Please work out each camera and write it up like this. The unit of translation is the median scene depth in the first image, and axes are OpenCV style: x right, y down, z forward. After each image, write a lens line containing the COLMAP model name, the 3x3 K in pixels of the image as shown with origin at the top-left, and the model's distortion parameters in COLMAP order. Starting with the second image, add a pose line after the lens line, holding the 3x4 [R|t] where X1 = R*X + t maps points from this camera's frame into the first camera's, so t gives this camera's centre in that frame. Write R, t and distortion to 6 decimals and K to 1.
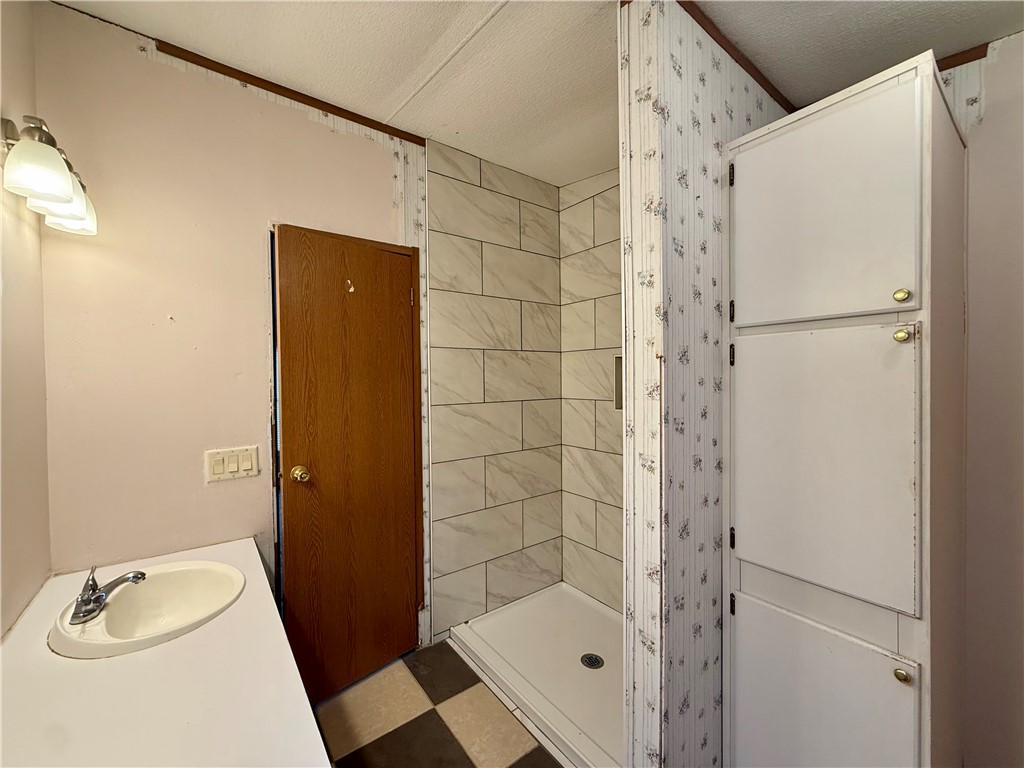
lens RADIAL K [[408.3, 0, 510.4], [0, 408.3, 384.7], [0, 0, 1]] dist [0.000682, 0.000099]
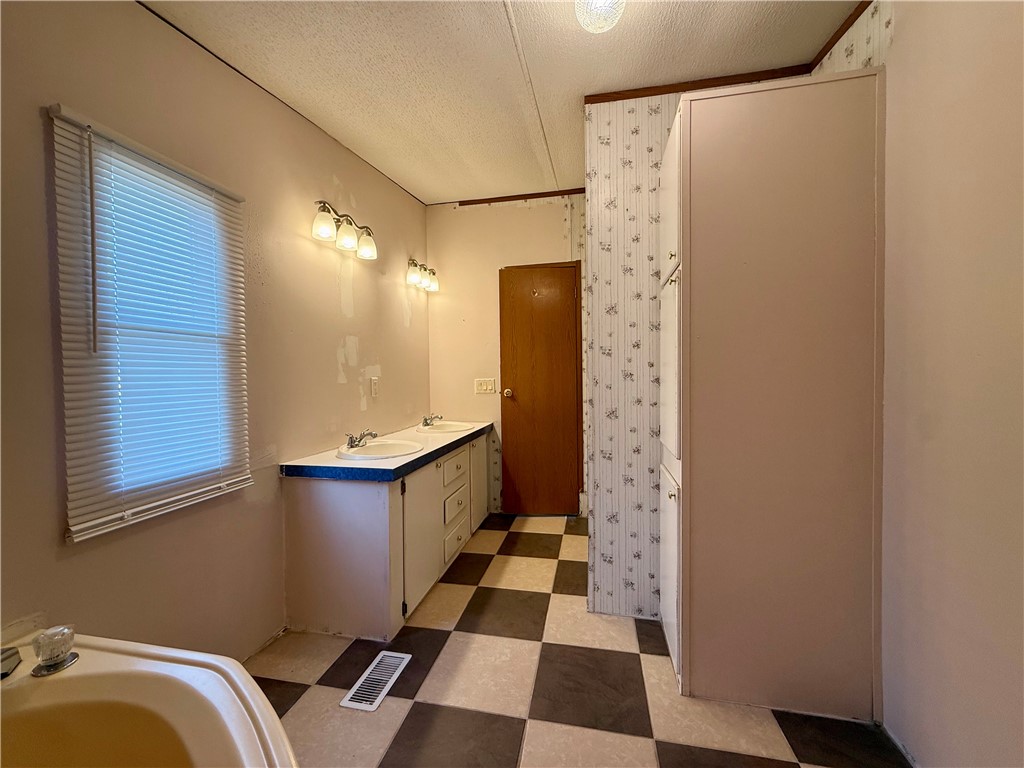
lens RADIAL K [[408.3, 0, 510.4], [0, 408.3, 384.7], [0, 0, 1]] dist [0.000682, 0.000099]
pose [[0.660271, 0.017166, -0.750831, 0.786658], [-0.006420, 0.999831, 0.017214, 0.117457], [0.751000, -0.006545, 0.660270, -0.236802]]
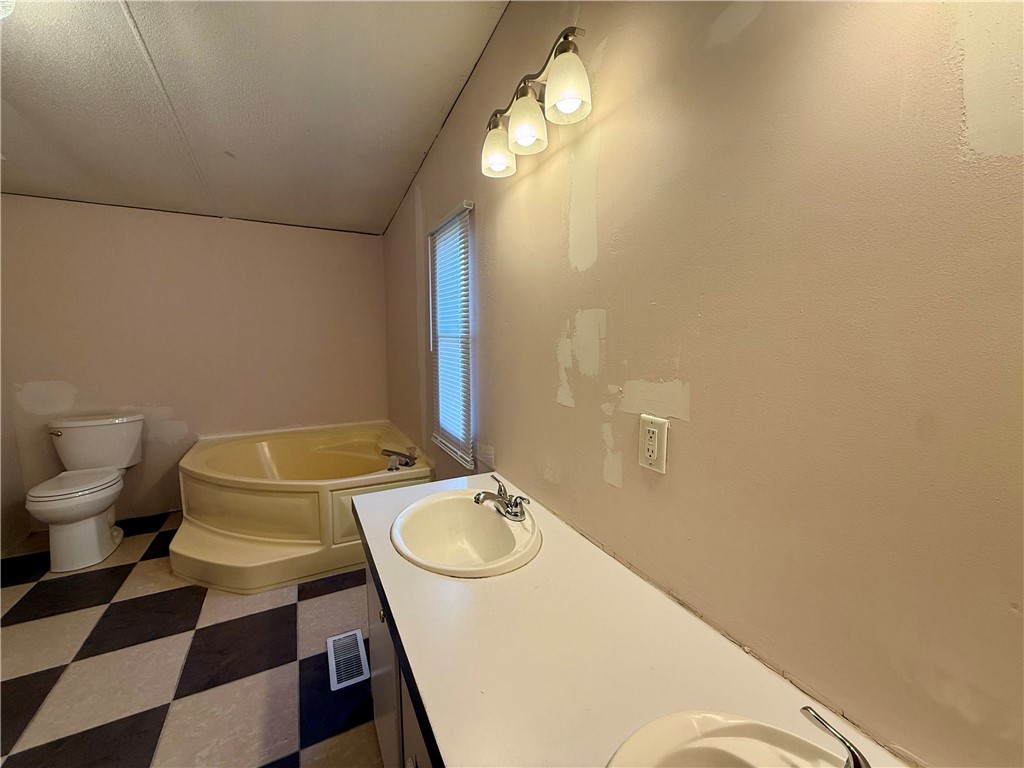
lens RADIAL K [[409.3, 0, 508.2], [0, 409.3, 384.3], [0, 0, 1]] dist [0.002002, 0.000226]
pose [[-0.986255, -0.017938, 0.164254, -0.371156], [0.005761, 0.989752, 0.142681, 0.021090], [-0.165130, 0.141667, -0.976044, 0.741349]]
